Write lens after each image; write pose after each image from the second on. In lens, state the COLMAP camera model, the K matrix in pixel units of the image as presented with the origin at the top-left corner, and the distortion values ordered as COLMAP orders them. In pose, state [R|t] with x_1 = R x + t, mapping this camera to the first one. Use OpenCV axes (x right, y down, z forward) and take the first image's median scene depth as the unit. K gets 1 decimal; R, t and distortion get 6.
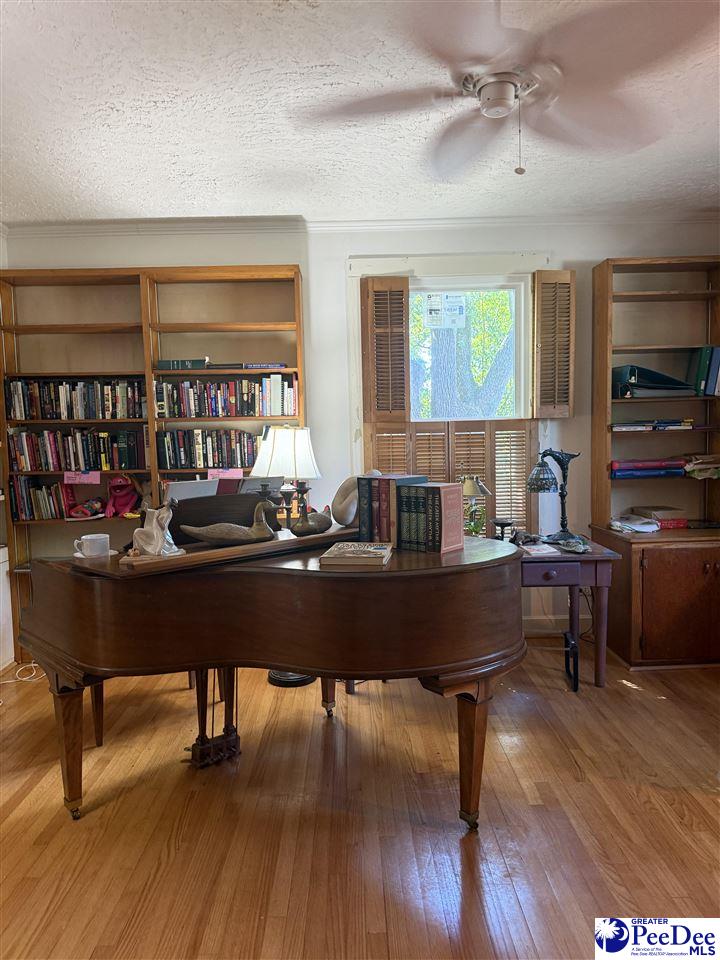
lens RADIAL K [[680.8, 0, 353.5], [0, 680.8, 482.3], [0, 0, 1]] dist [0.018890, -0.020276]
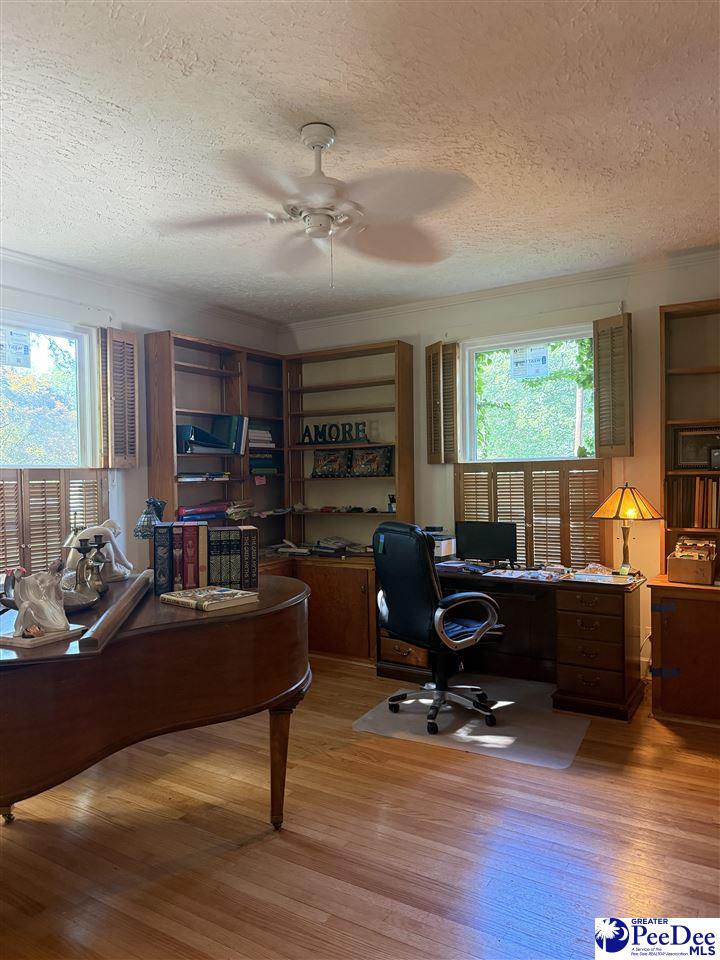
lens RADIAL K [[680.8, 0, 358.1], [0, 680.8, 484.4], [0, 0, 1]] dist [0.018890, -0.020276]
pose [[0.537702, 0.005999, 0.843114, -0.414743], [0.053651, 0.997705, -0.041315, -0.006834], [-0.841427, 0.067449, 0.536146, 0.137499]]
